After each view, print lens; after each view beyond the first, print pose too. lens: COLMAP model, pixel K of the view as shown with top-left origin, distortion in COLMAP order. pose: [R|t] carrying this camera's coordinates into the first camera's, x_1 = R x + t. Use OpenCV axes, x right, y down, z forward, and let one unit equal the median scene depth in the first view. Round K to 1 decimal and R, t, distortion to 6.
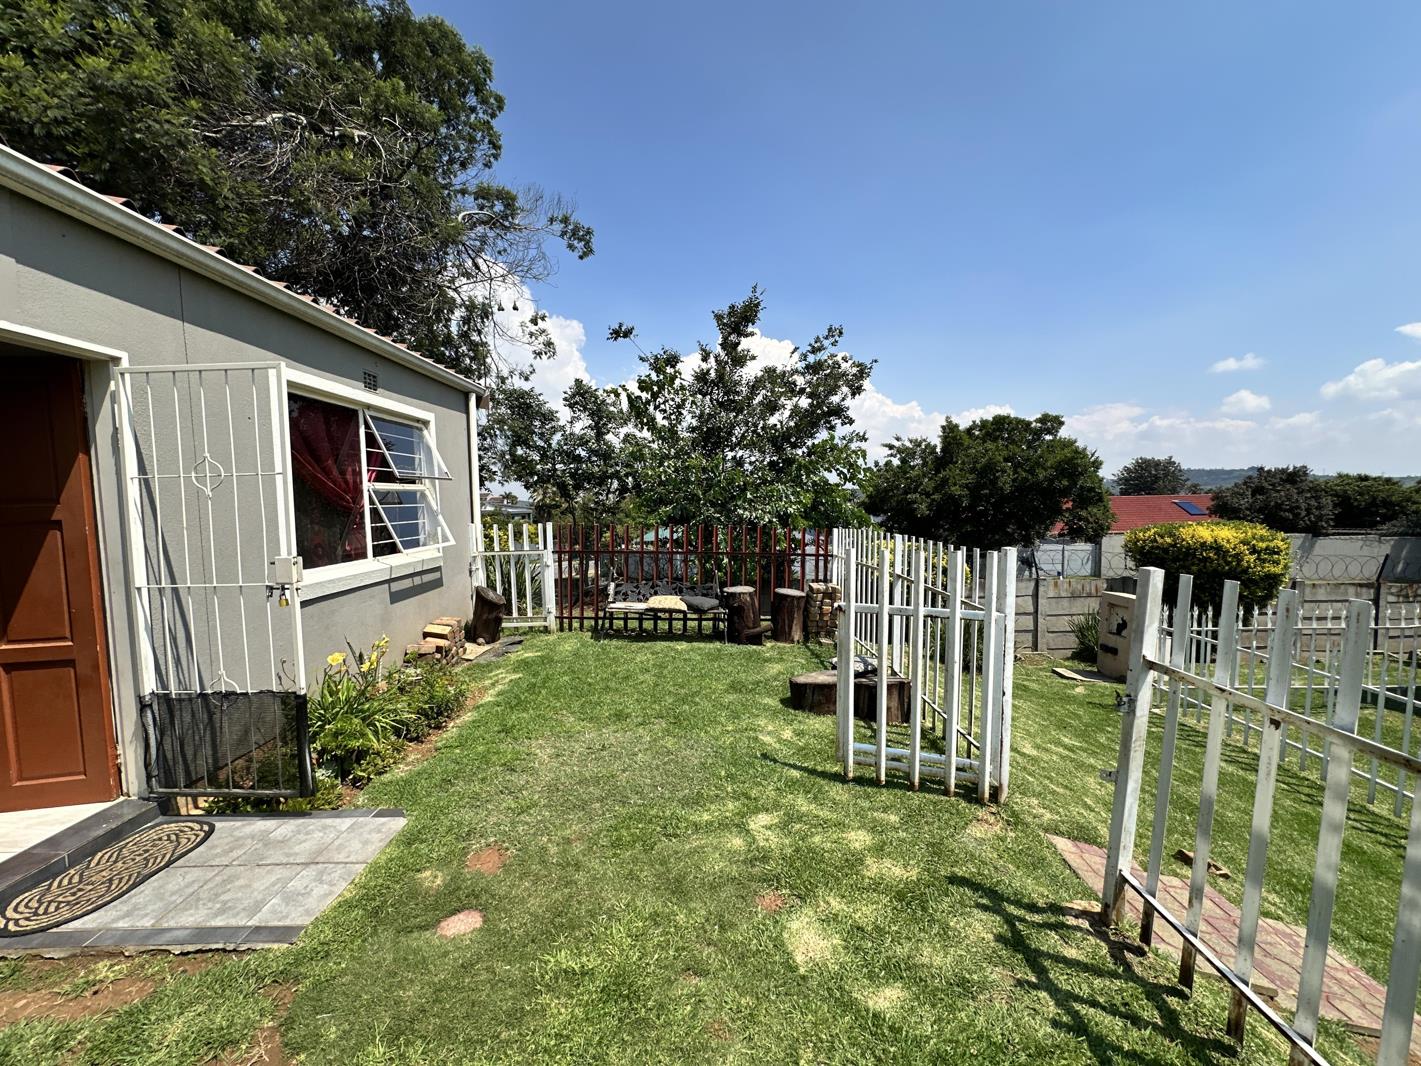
lens RADIAL K [[569.2, 0, 707.4], [0, 569.2, 539.2], [0, 0, 1]] dist [-0.003642, 0.000280]
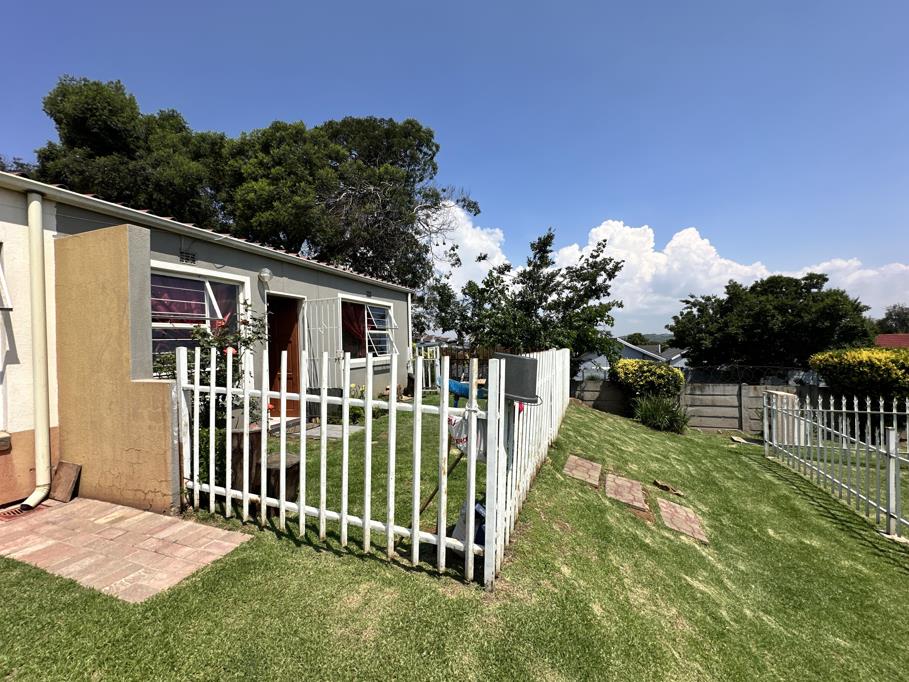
lens RADIAL K [[364.1, 0, 455.7], [0, 364.1, 341.2], [0, 0, 1]] dist [-0.003642, 0.000280]
pose [[0.941354, -0.008444, -0.337315, 0.182298], [-0.014497, 0.997752, -0.065434, 0.028210], [0.337109, 0.066486, 0.939115, -0.231689]]
